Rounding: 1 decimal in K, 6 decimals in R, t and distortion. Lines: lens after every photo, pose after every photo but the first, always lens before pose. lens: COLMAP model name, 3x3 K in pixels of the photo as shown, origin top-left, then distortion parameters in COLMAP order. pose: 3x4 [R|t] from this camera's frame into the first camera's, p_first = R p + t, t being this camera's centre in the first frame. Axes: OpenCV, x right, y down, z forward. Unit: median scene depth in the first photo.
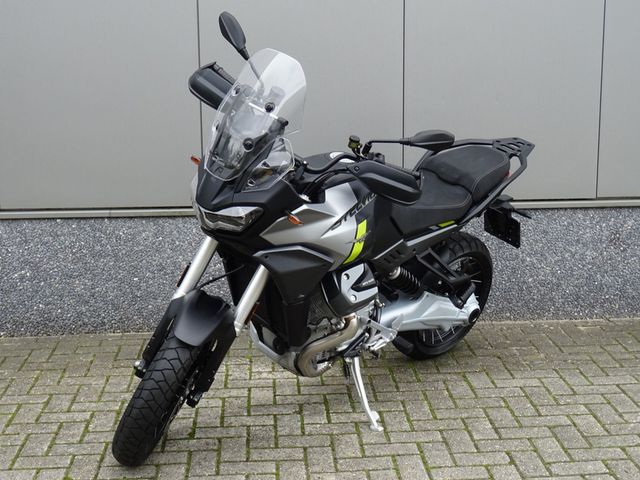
lens RADIAL K [[1018.3, 0, 319.5], [0, 1018.3, 240.1], [0, 0, 1]] dist [-0.013898, 0.000000]
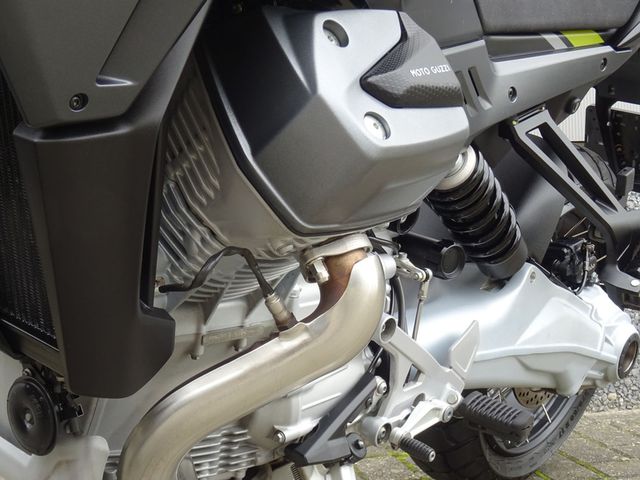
lens RADIAL K [[1018.3, 0, 321.2], [0, 1018.3, 240.2], [0, 0, 1]] dist [-0.013898, 0.000000]
pose [[0.990266, -0.032066, 0.135447, -0.005635], [0.056963, 0.981245, -0.184156, 0.105017], [-0.127002, 0.190079, 0.973520, 0.721499]]
